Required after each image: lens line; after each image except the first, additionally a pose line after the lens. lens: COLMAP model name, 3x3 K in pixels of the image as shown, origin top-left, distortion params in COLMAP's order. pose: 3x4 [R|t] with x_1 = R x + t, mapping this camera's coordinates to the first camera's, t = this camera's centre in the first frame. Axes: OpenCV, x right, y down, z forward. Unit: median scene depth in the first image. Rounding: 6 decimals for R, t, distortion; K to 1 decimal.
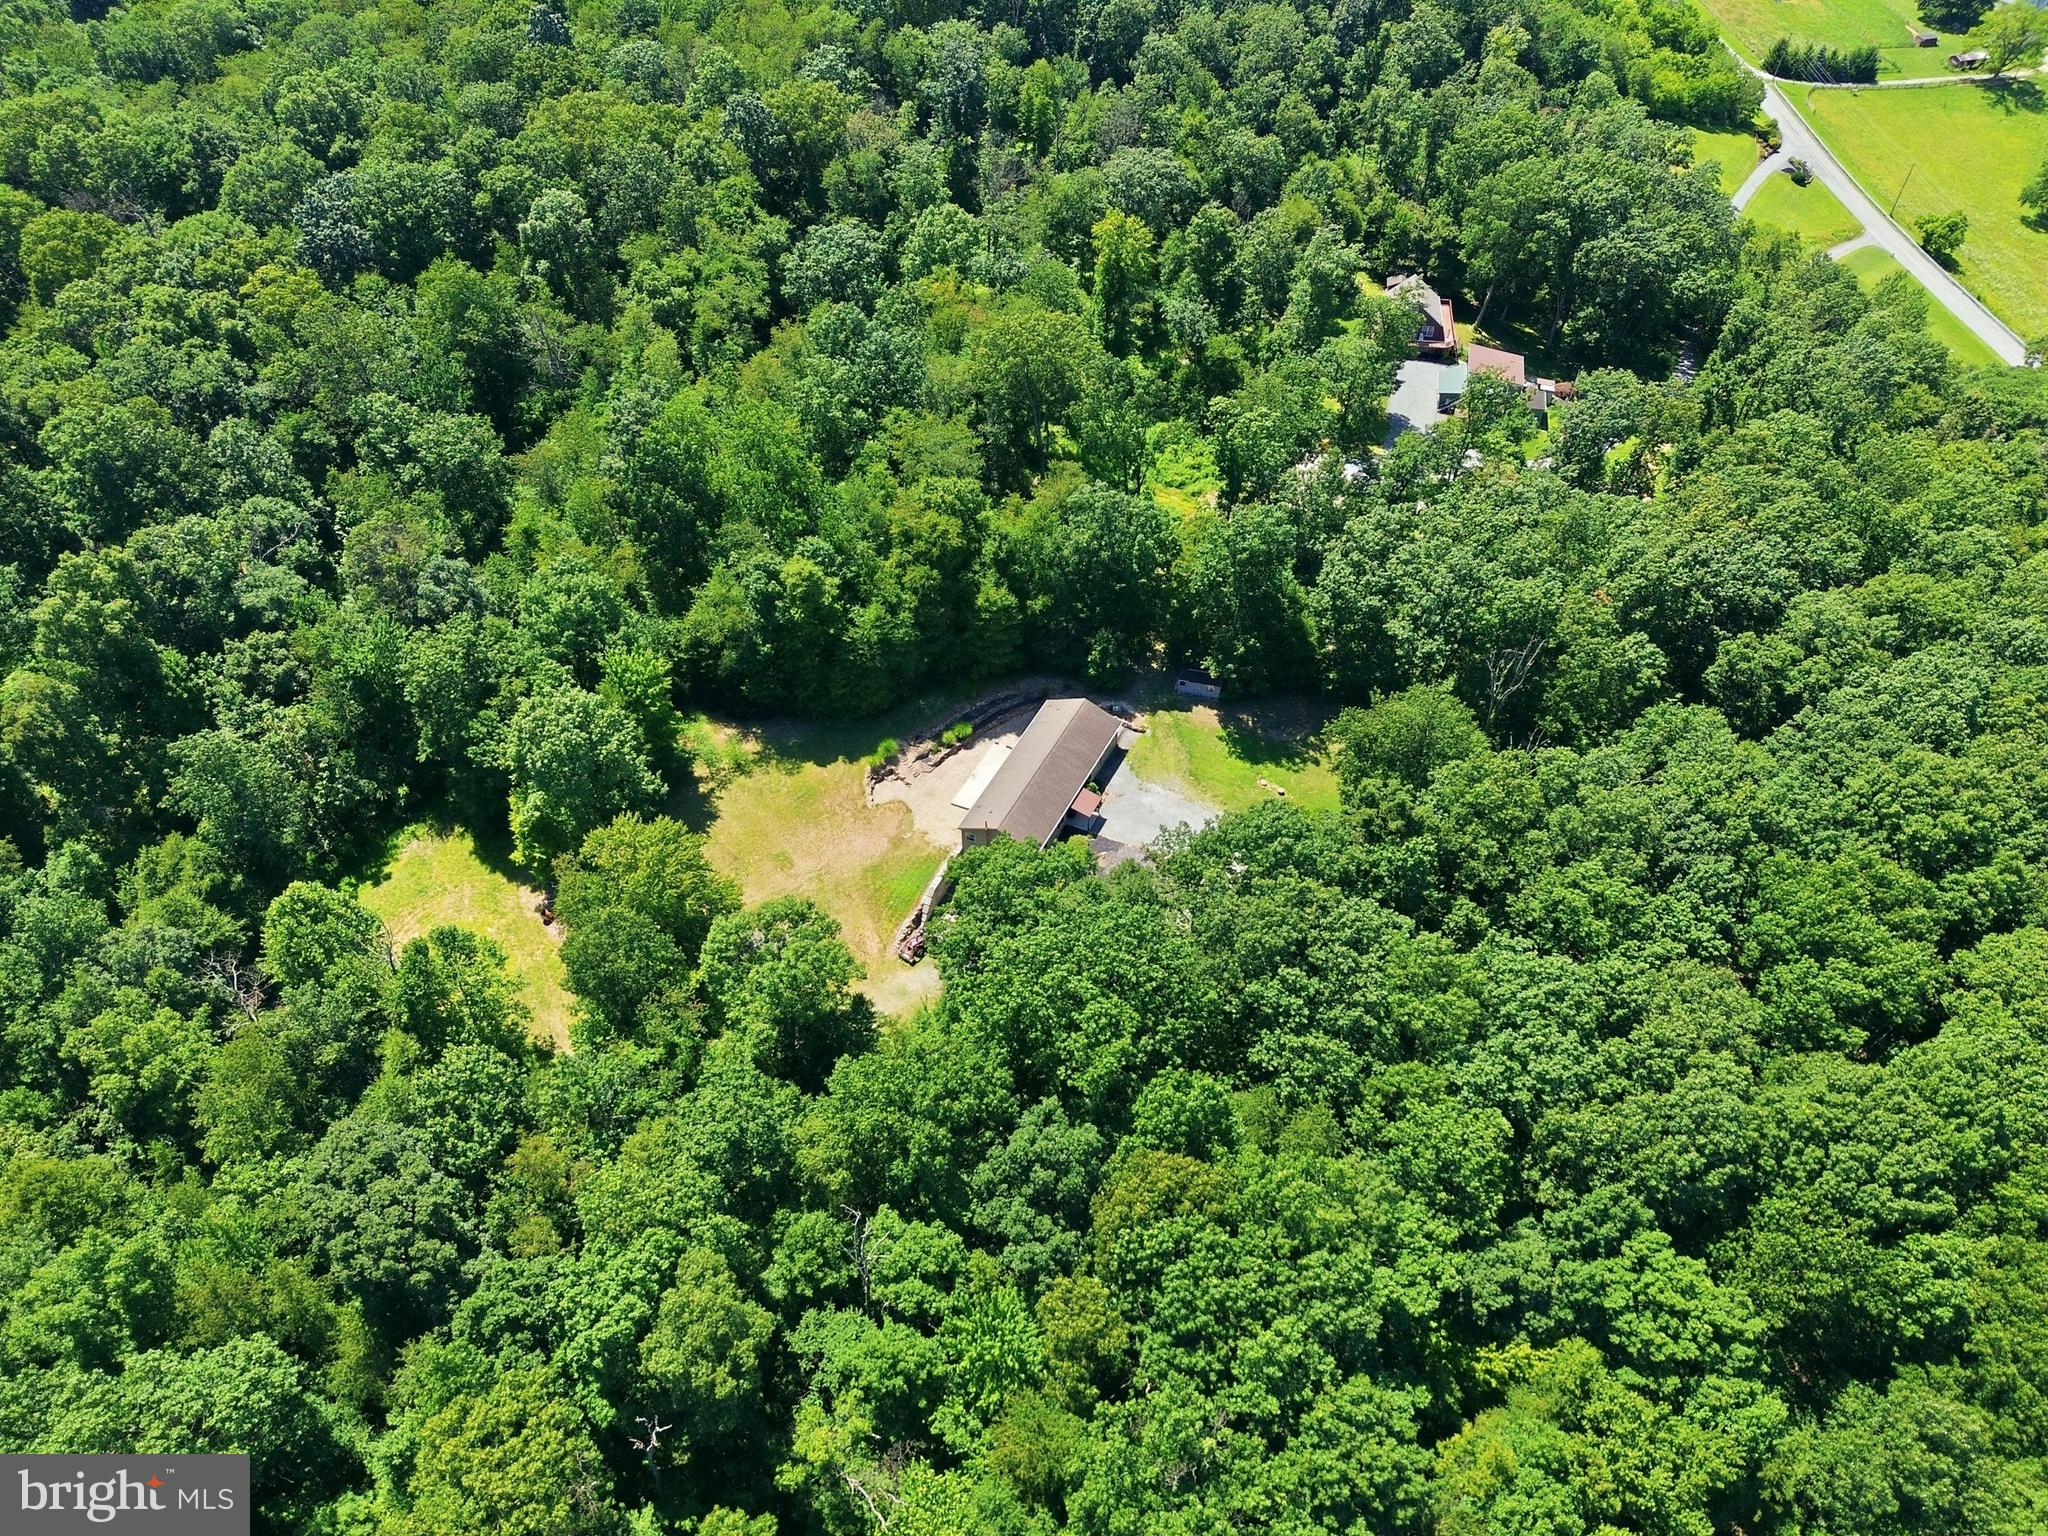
lens RADIAL K [[1447.4, 0, 1024.0], [0, 1447.4, 768.0], [0, 0, 1]] dist [0.058475, -0.048910]
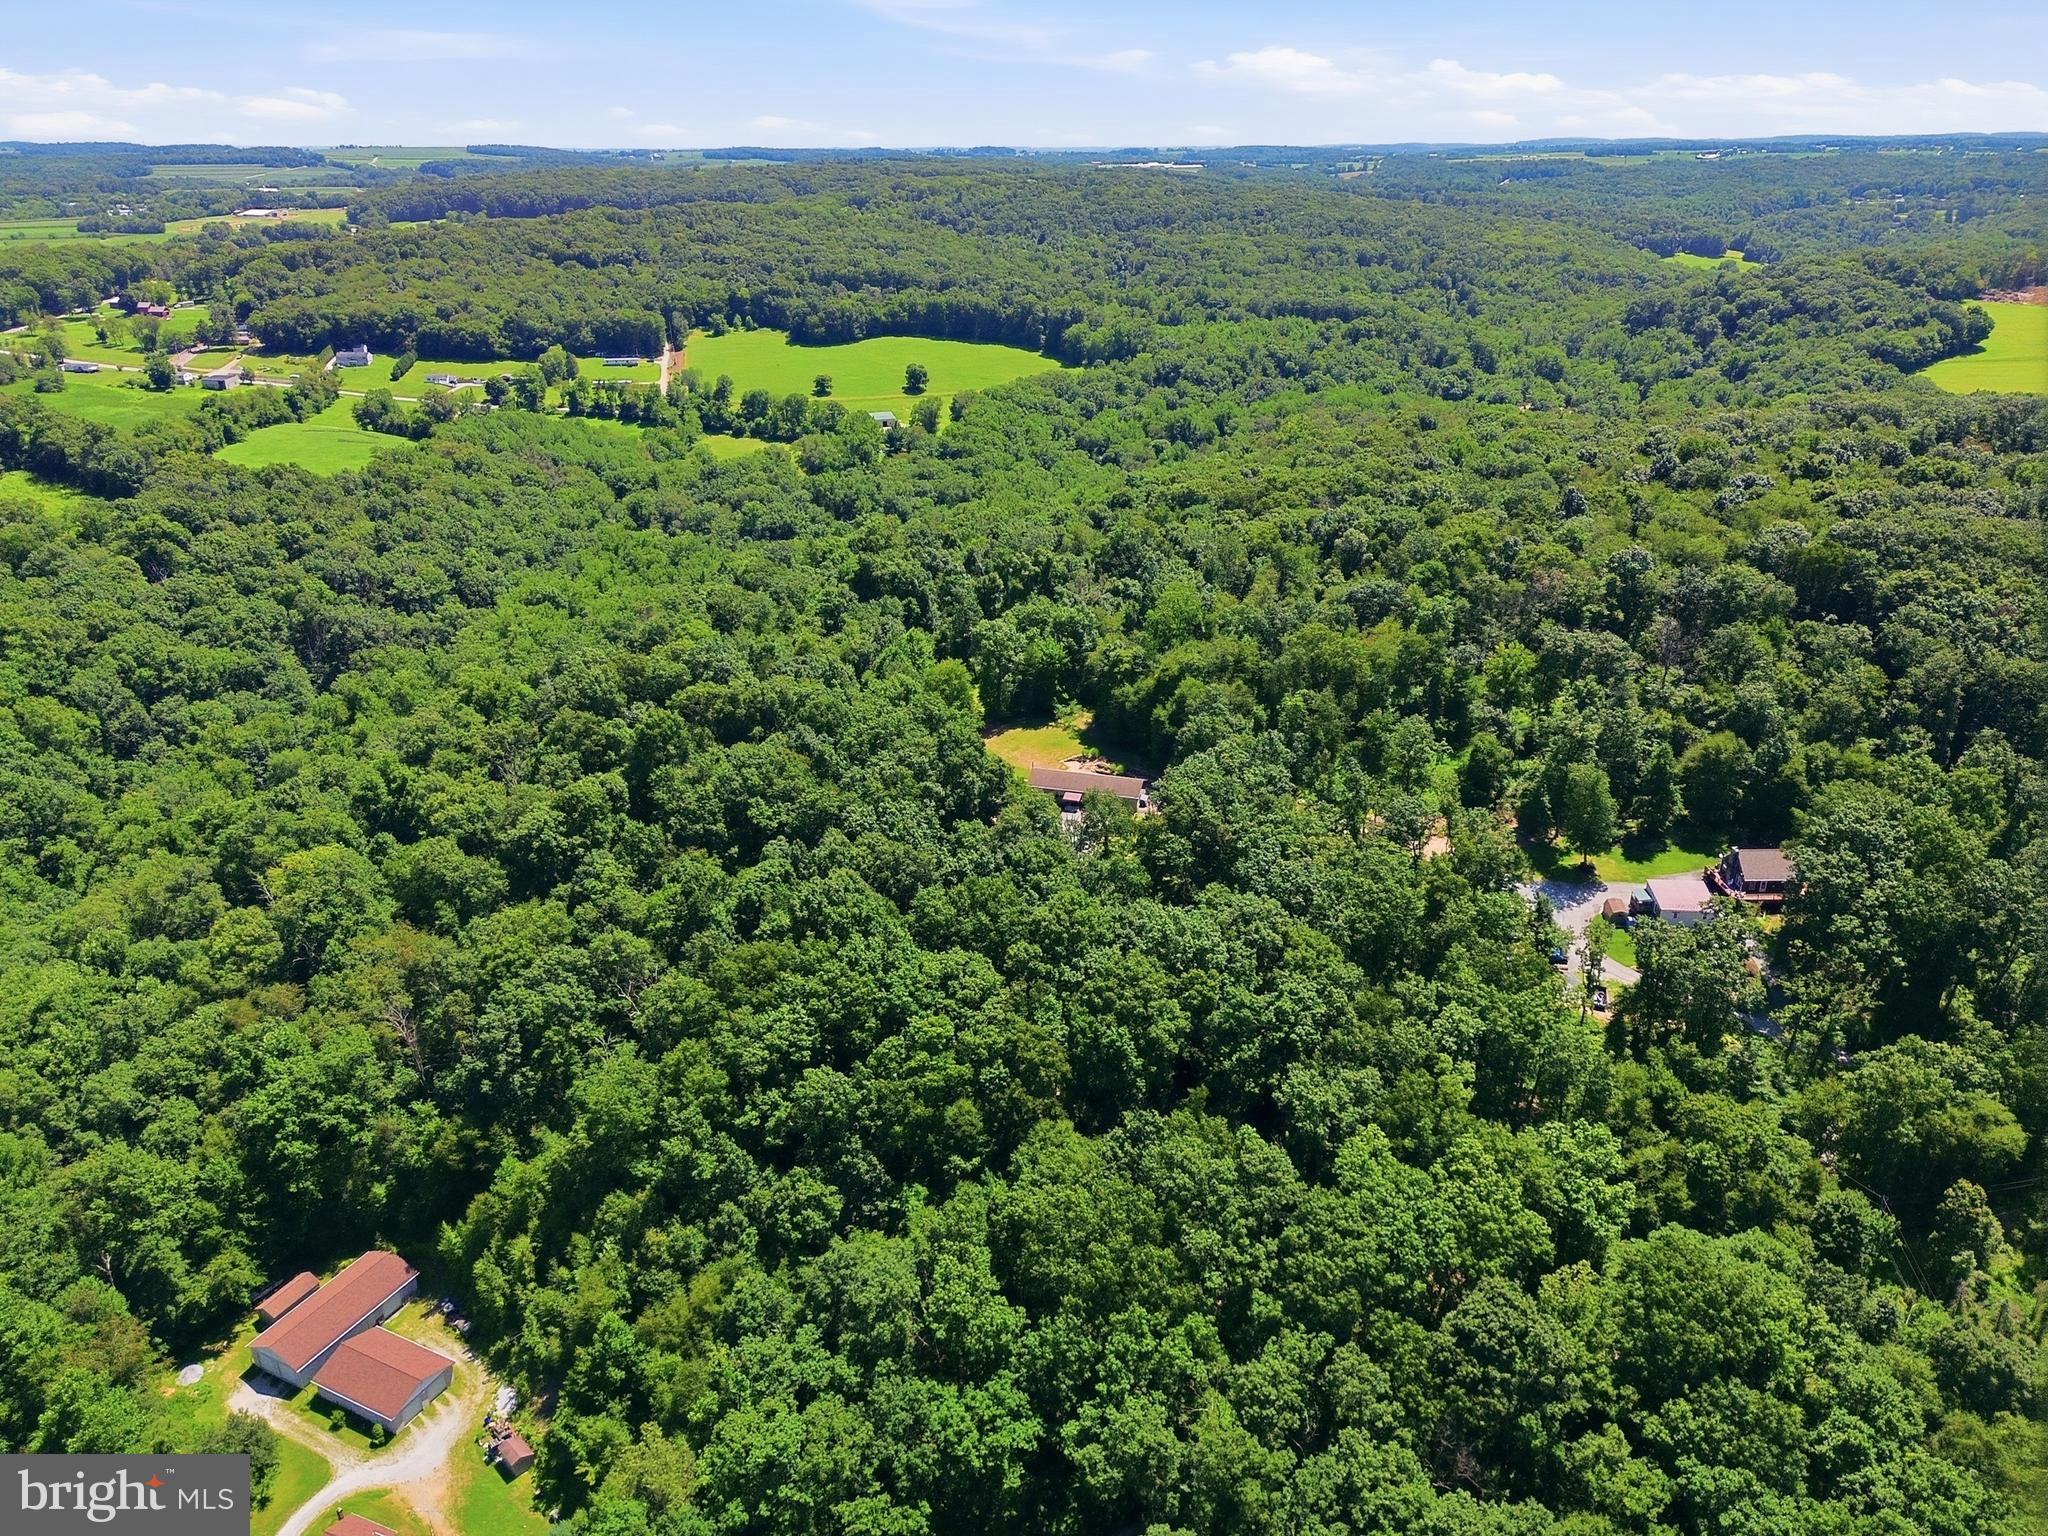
lens RADIAL K [[1447.4, 0, 1024.0], [0, 1447.4, 768.0], [0, 0, 1]] dist [0.058475, -0.048910]
pose [[0.165402, 0.392806, -0.904625, 1.619405], [-0.663412, 0.723028, 0.192654, -0.303984], [0.729744, 0.568273, 0.380182, 0.224083]]
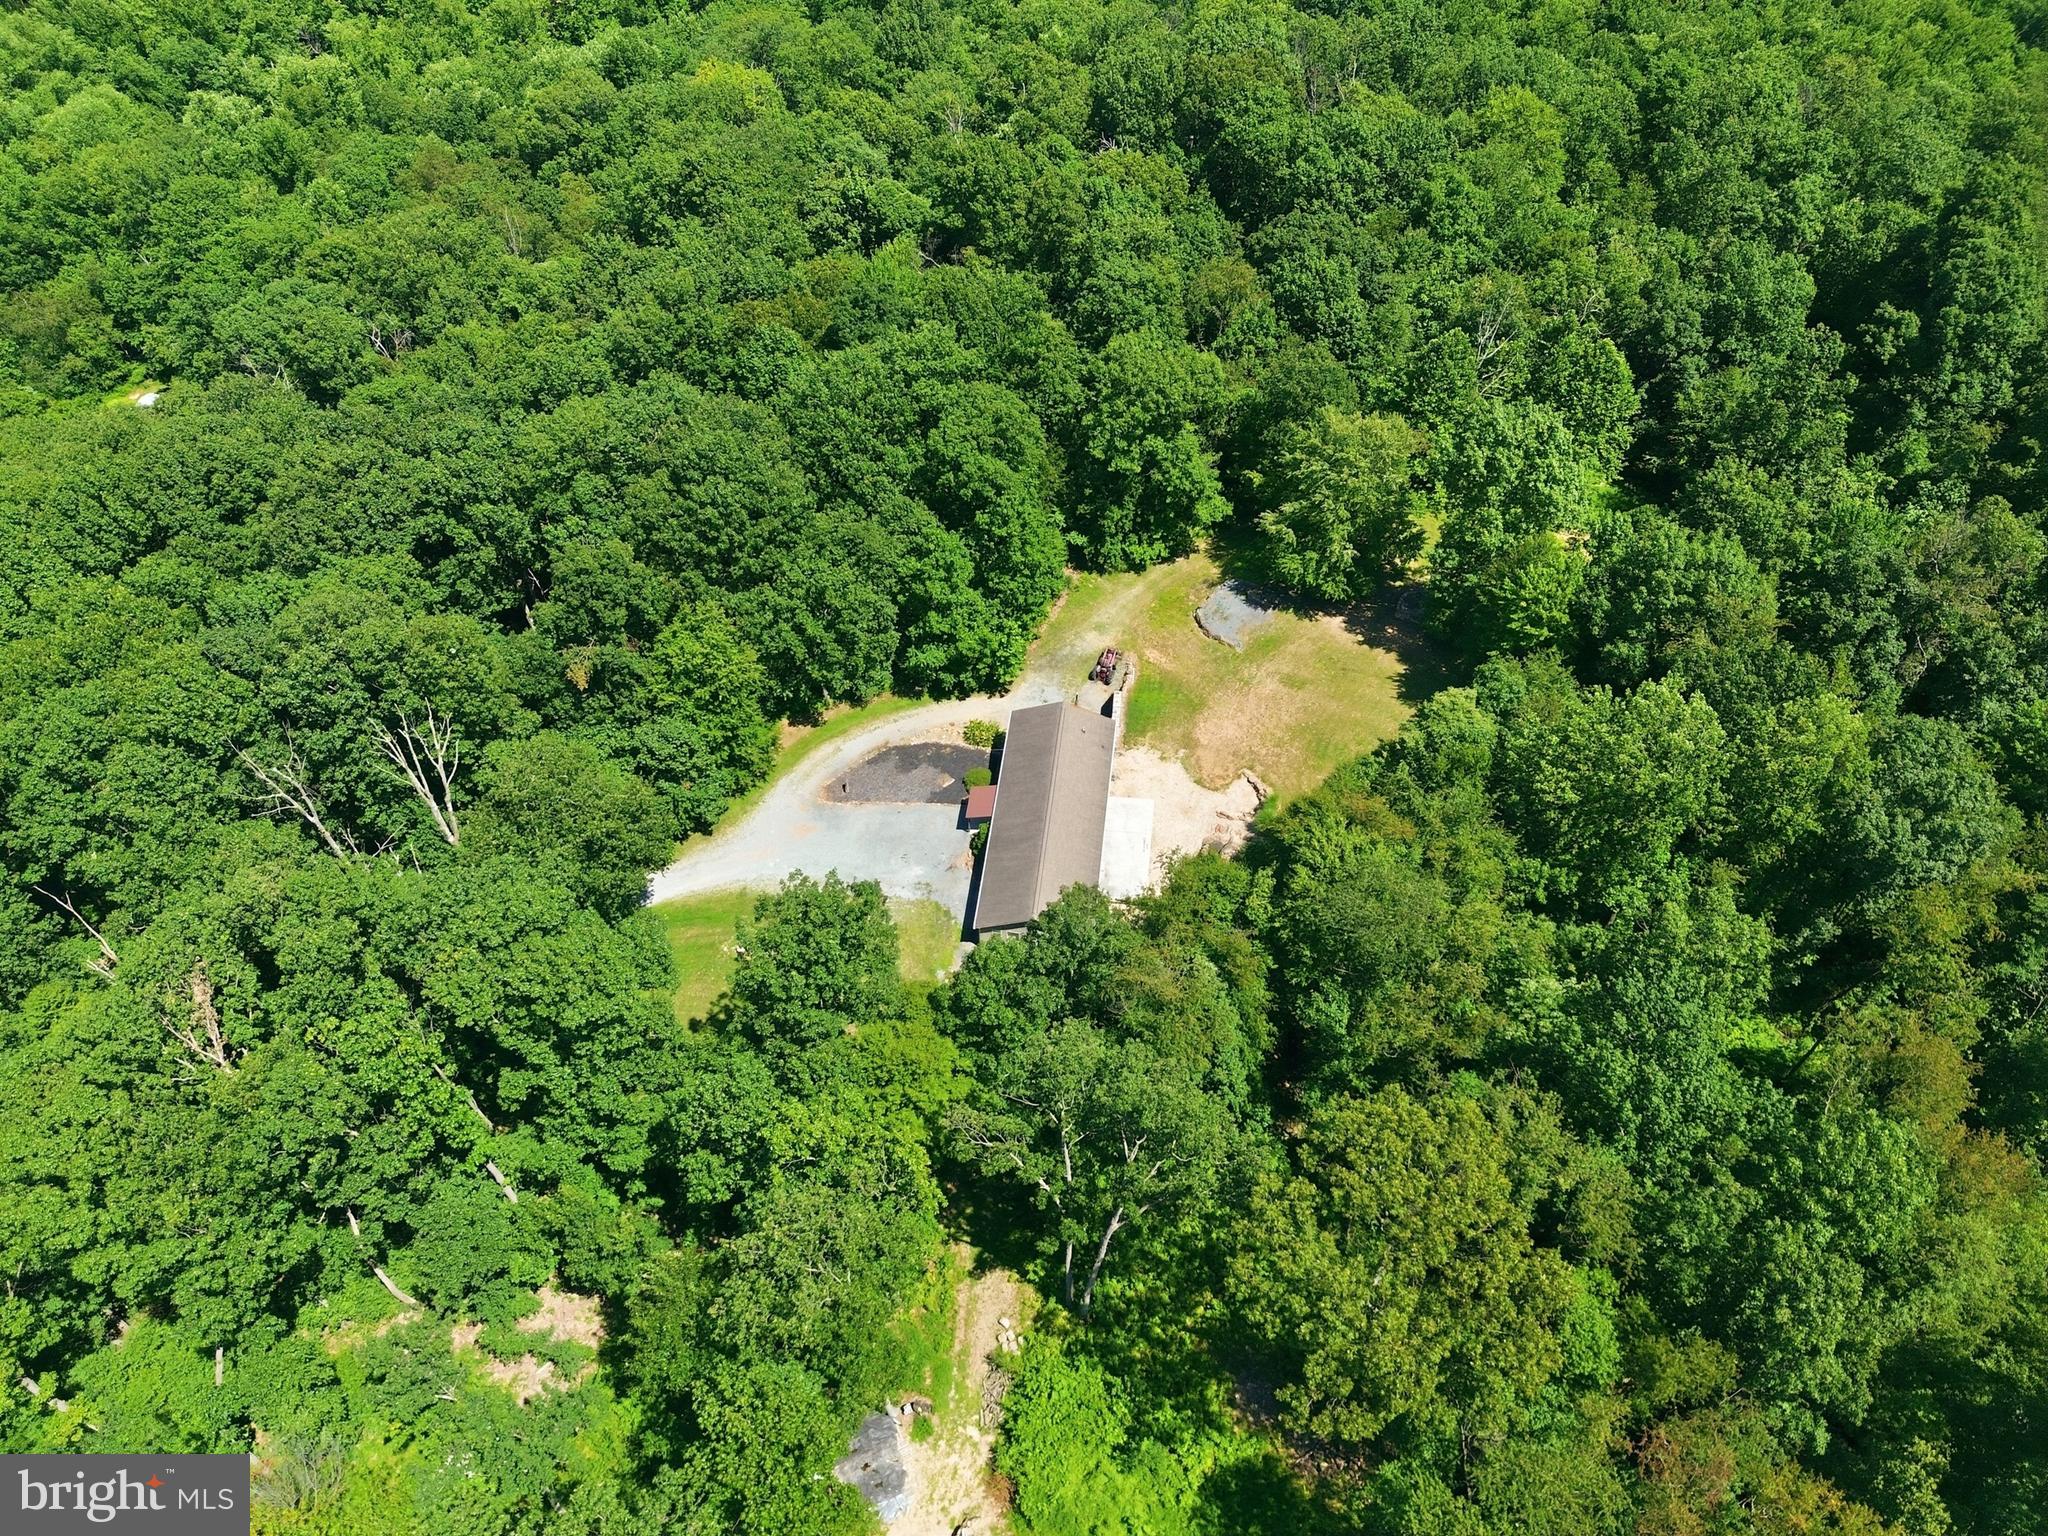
lens RADIAL K [[1447.4, 0, 1024.0], [0, 1447.4, 768.0], [0, 0, 1]] dist [0.058475, -0.048910]
pose [[-0.948592, 0.236234, -0.210635, 0.175218], [-0.212798, 0.016606, 0.976955, -0.714006], [0.234288, 0.971554, 0.034518, 0.923952]]
